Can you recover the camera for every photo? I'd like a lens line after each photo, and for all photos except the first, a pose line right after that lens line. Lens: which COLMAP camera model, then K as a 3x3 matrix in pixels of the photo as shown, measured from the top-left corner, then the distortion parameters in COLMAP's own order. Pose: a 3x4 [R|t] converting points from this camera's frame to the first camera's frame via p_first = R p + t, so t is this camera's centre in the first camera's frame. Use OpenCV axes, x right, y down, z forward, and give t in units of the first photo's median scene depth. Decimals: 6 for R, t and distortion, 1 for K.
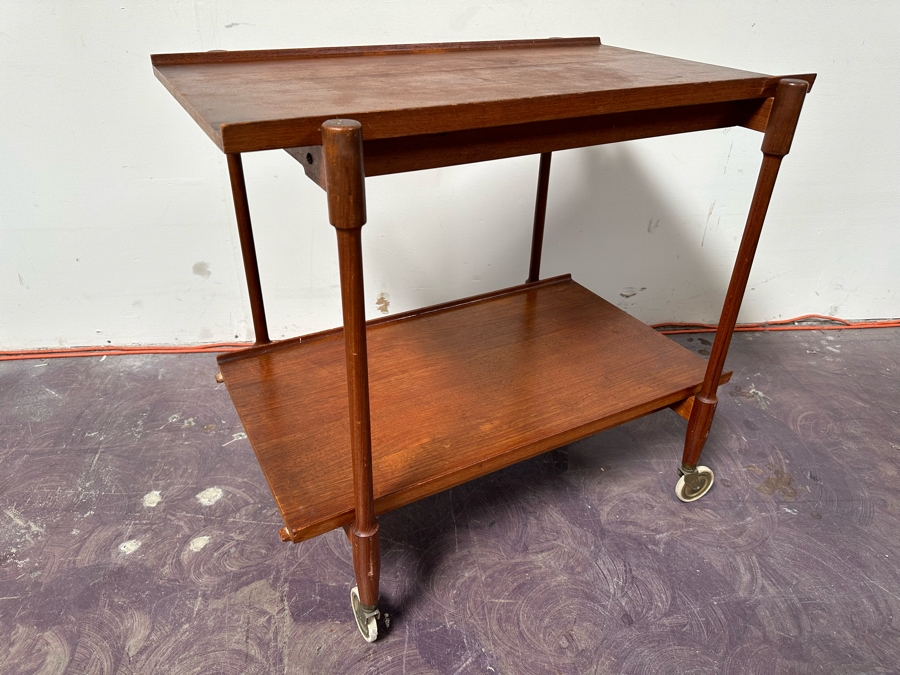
lens RADIAL K [[638.7, 0, 445.7], [0, 638.7, 338.1], [0, 0, 1]] dist [0.000516, -0.008547]
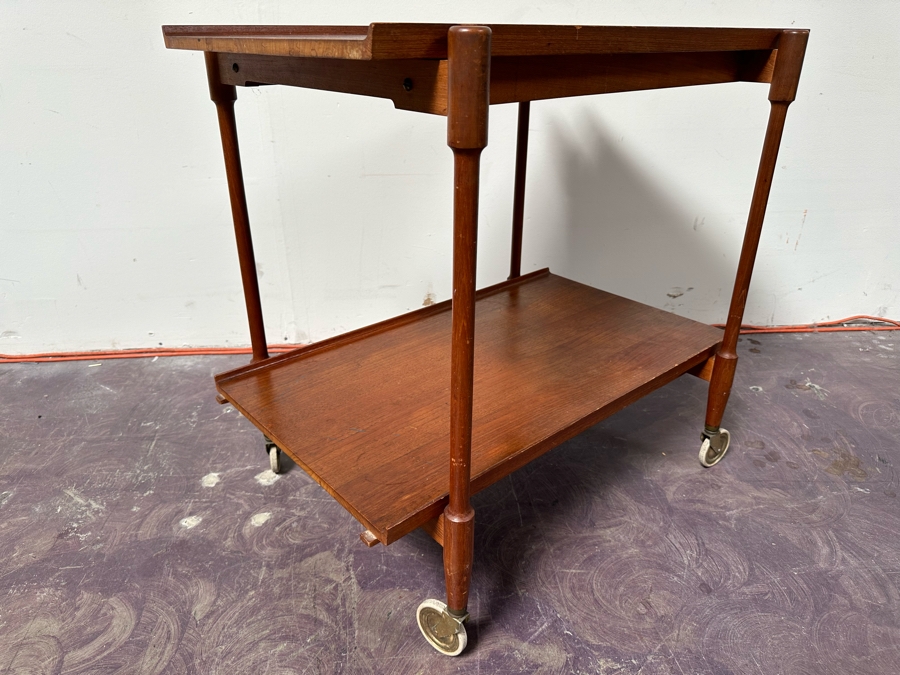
lens RADIAL K [[638.7, 0, 449.2], [0, 638.7, 347.0], [0, 0, 1]] dist [0.000516, -0.008547]
pose [[0.999674, -0.009489, -0.023723, -0.064258], [0.007692, 0.997175, -0.074716, 0.124805], [0.024365, 0.074510, 0.996923, 0.002862]]
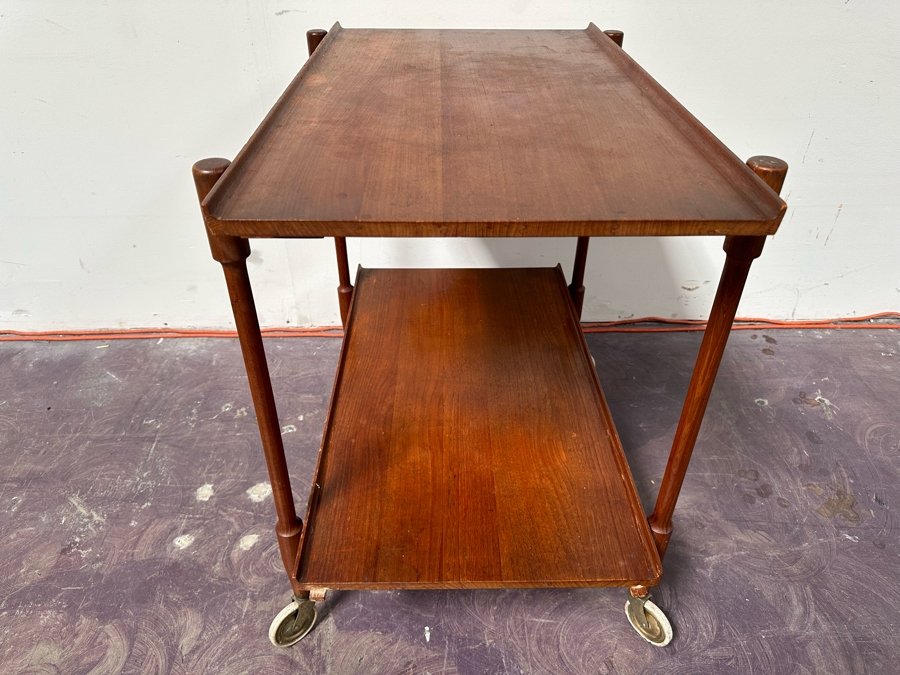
lens RADIAL K [[638.7, 0, 444.9], [0, 638.7, 336.4], [0, 0, 1]] dist [0.000516, -0.008547]
pose [[0.996202, 0.030342, -0.081613, 0.003700], [-0.023821, 0.996533, 0.079714, -0.093268], [0.083749, -0.077467, 0.993471, 0.025816]]
